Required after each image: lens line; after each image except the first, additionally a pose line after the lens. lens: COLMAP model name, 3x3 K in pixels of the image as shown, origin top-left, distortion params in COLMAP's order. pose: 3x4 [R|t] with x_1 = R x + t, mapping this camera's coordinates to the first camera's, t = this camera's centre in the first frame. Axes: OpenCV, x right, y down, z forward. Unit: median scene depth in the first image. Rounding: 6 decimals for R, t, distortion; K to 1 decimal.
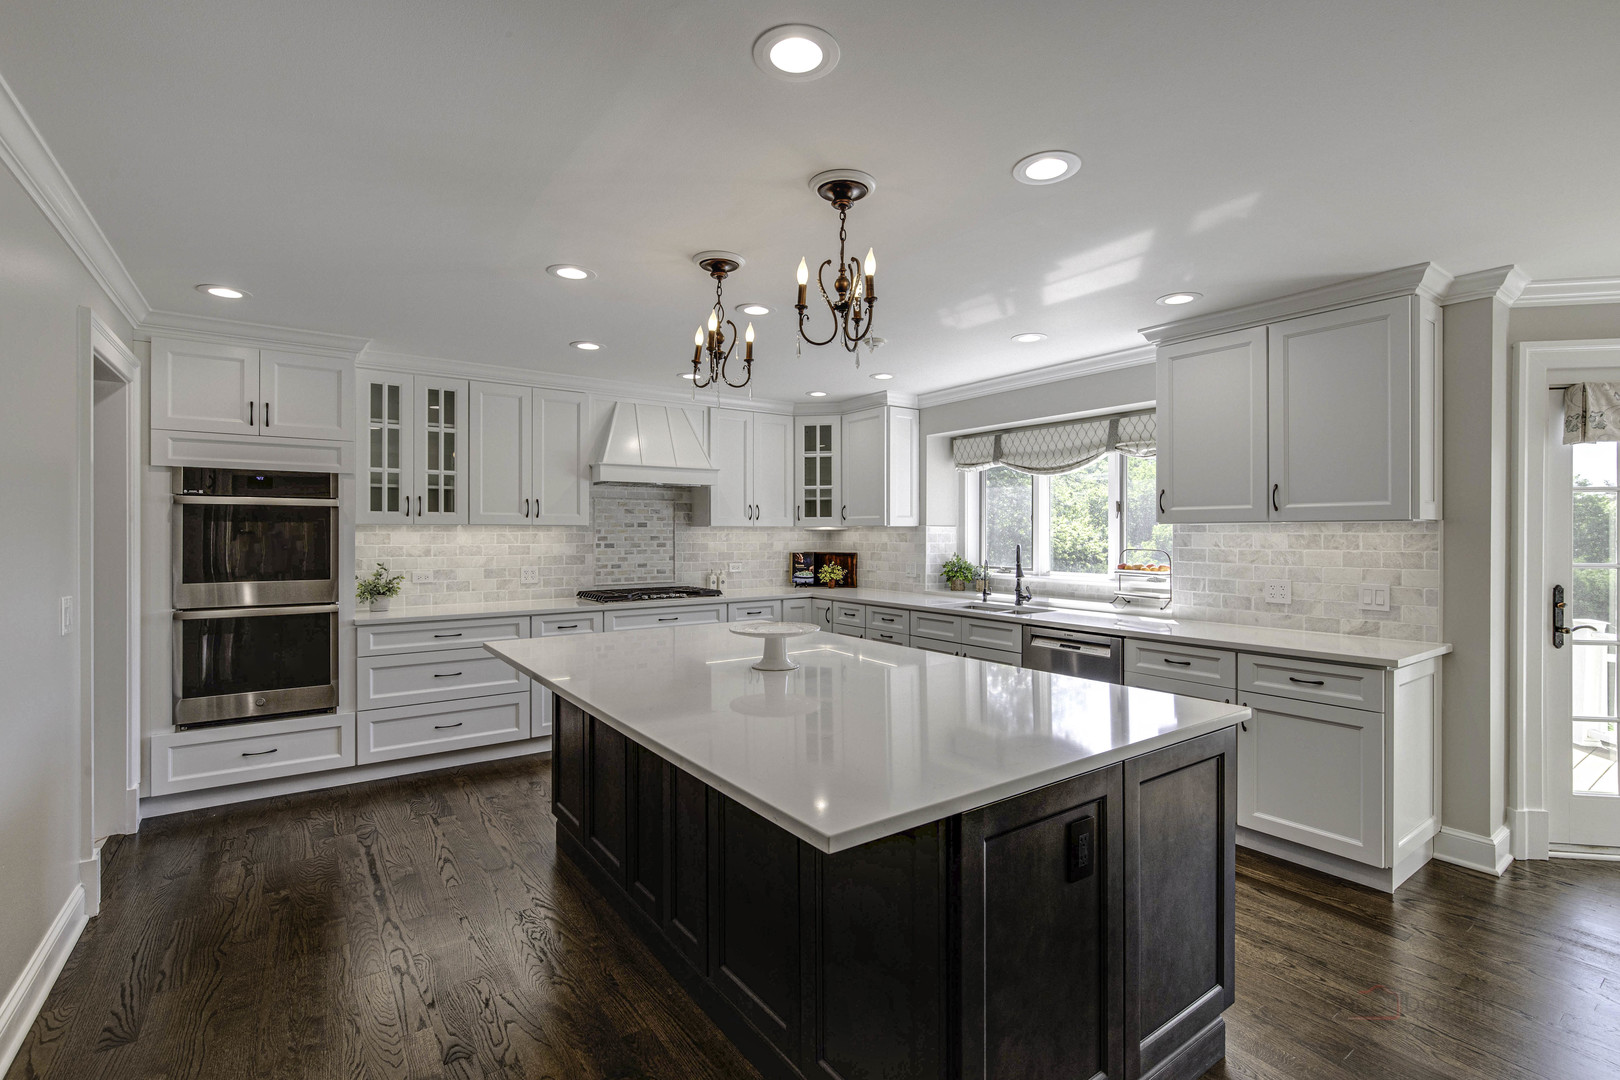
lens RADIAL K [[742.0, 0, 825.8], [0, 742.0, 535.0], [0, 0, 1]] dist [0.002207, 0.000161]
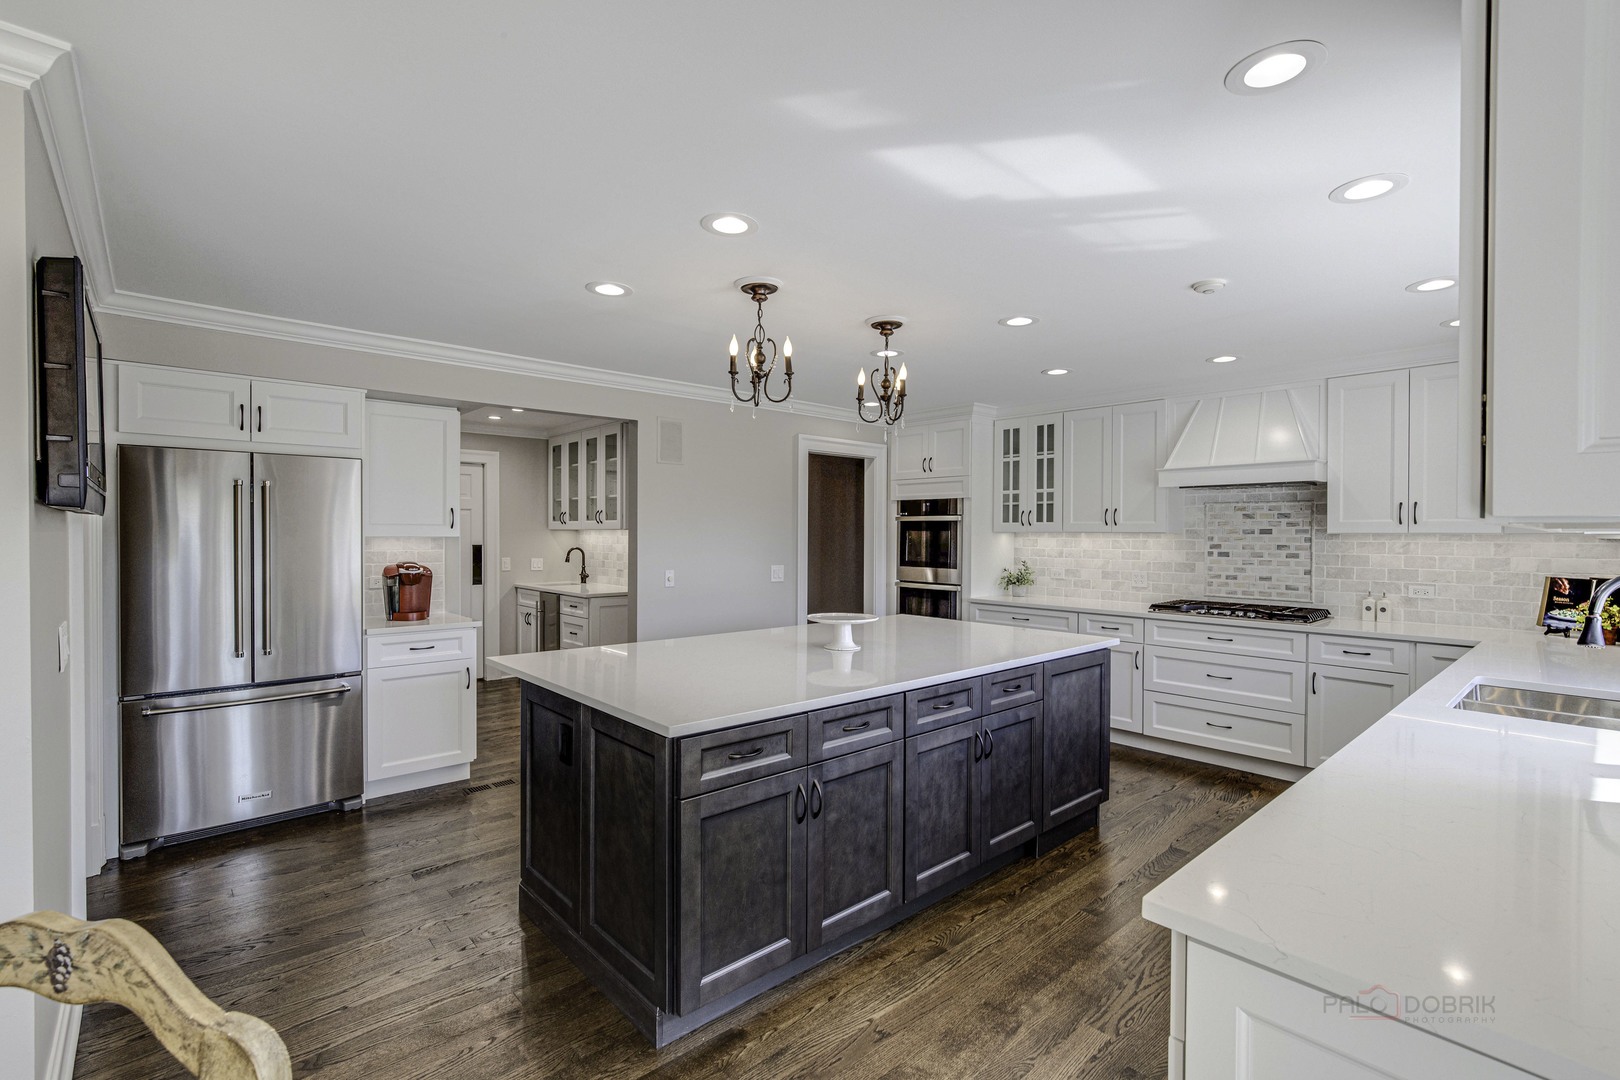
lens RADIAL K [[731.3, 0, 810.0], [0, 731.3, 540.0], [0, 0, 1]] dist [-0.011813, 0.000015]
pose [[0.100021, 0.009140, -0.994943, 0.642957], [-0.010322, 0.999914, 0.008148, -0.006352], [0.994932, 0.009454, 0.100107, 0.460102]]
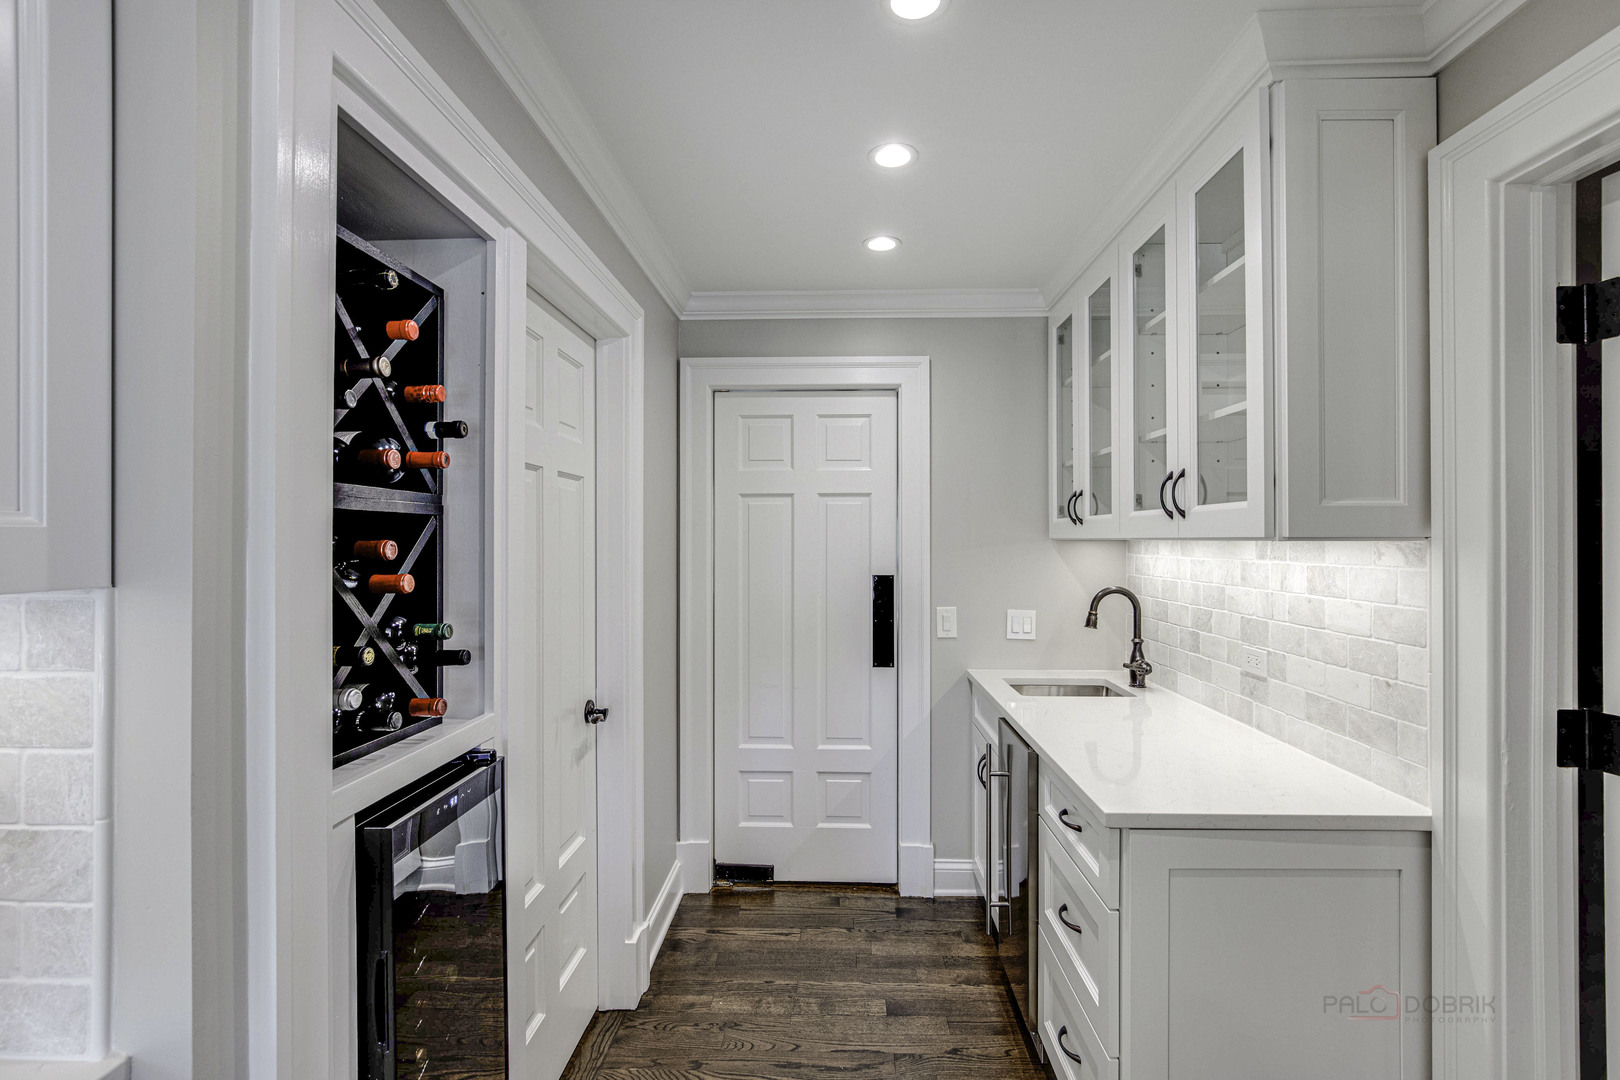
lens RADIAL K [[742.0, 0, 825.8], [0, 742.0, 535.0], [0, 0, 1]] dist [0.002207, 0.000161]
pose [[-0.605556, -0.004955, -0.795787, -0.330746], [-0.004680, 0.999985, -0.002665, -0.011288], [0.795789, 0.002111, -0.605571, 0.295267]]
